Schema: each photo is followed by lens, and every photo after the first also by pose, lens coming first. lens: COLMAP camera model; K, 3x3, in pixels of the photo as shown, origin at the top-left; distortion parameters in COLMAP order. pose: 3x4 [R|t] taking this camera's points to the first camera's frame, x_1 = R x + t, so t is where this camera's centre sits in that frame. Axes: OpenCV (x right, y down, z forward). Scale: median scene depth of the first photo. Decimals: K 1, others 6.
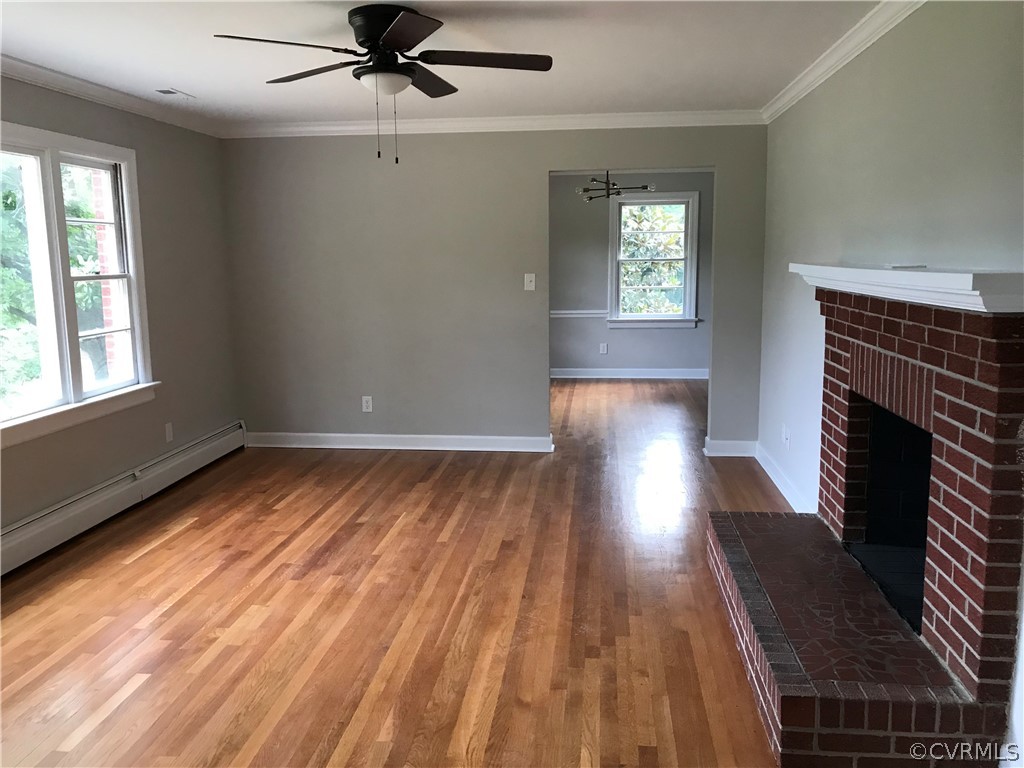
lens RADIAL K [[851.7, 0, 502.2], [0, 851.7, 383.3], [0, 0, 1]] dist [0.012879, -0.003526]
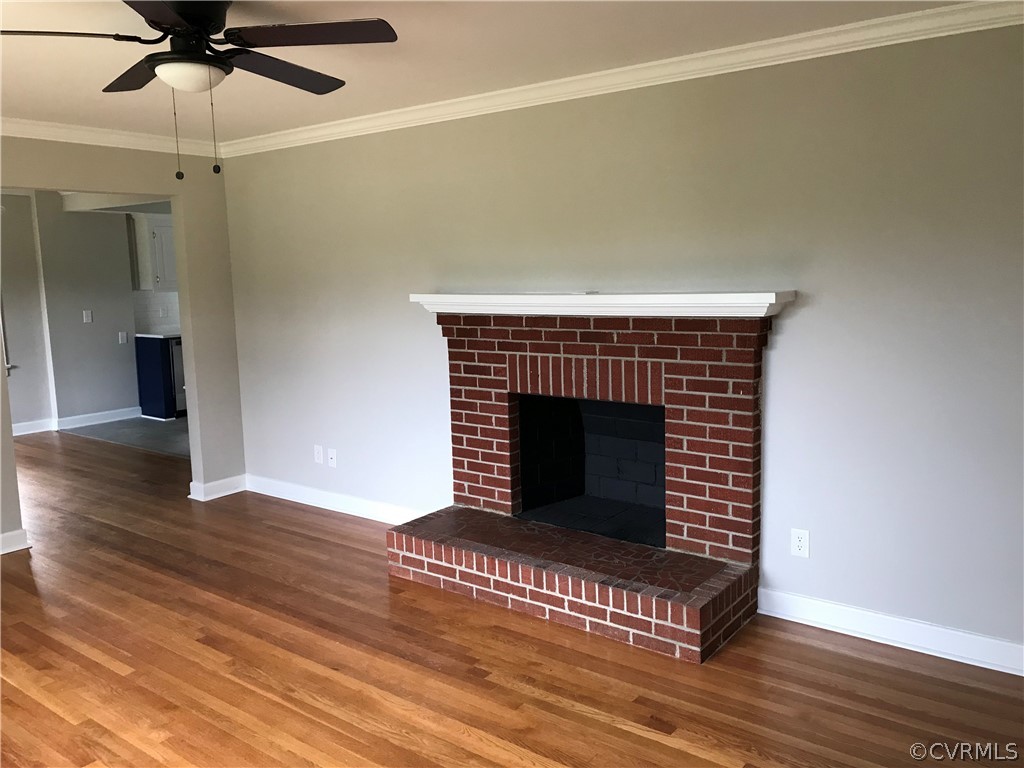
lens RADIAL K [[851.7, 0, 502.2], [0, 851.7, 383.3], [0, 0, 1]] dist [0.012879, -0.003526]
pose [[0.531496, -0.140348, 0.835353, -0.628084], [0.162987, 0.984695, 0.061738, -0.083281], [-0.831233, 0.103338, 0.546236, 0.329649]]
